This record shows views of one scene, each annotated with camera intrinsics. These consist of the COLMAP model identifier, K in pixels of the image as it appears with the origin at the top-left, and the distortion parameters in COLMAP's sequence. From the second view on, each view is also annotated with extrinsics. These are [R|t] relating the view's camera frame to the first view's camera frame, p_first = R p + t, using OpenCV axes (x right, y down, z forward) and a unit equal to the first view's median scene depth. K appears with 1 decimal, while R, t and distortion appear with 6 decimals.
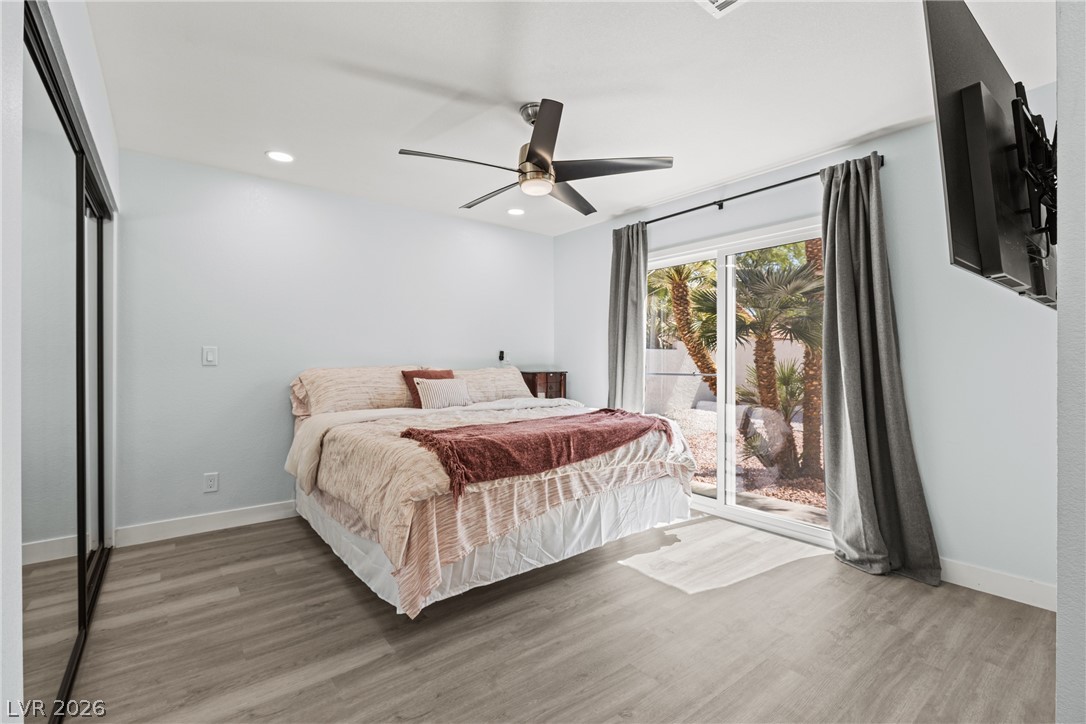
lens RADIAL K [[486.6, 0, 545.5], [0, 486.6, 357.4], [0, 0, 1]] dist [0.001573, -0.000283]
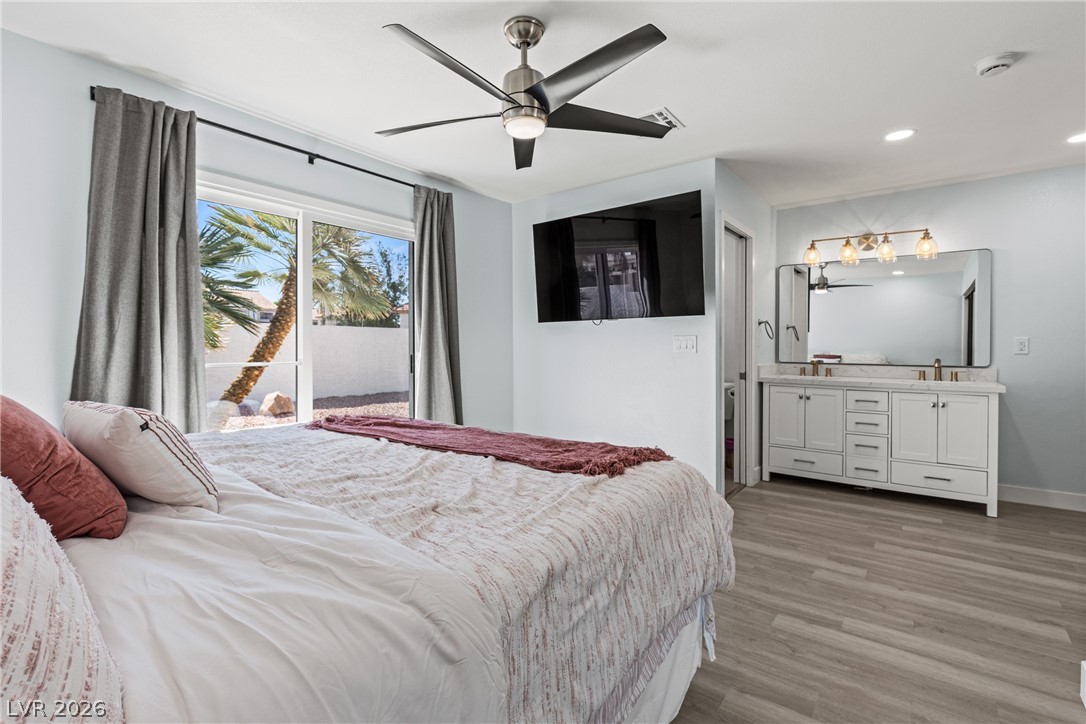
lens RADIAL K [[499.2, 0, 549.2], [0, 499.2, 353.9], [0, 0, 1]] dist [-0.002198, -0.000430]
pose [[-0.254566, -0.012402, 0.966976, -0.579513], [-0.002140, 0.999923, 0.012261, 0.009282], [-0.967053, 0.001052, -0.254572, 0.836276]]
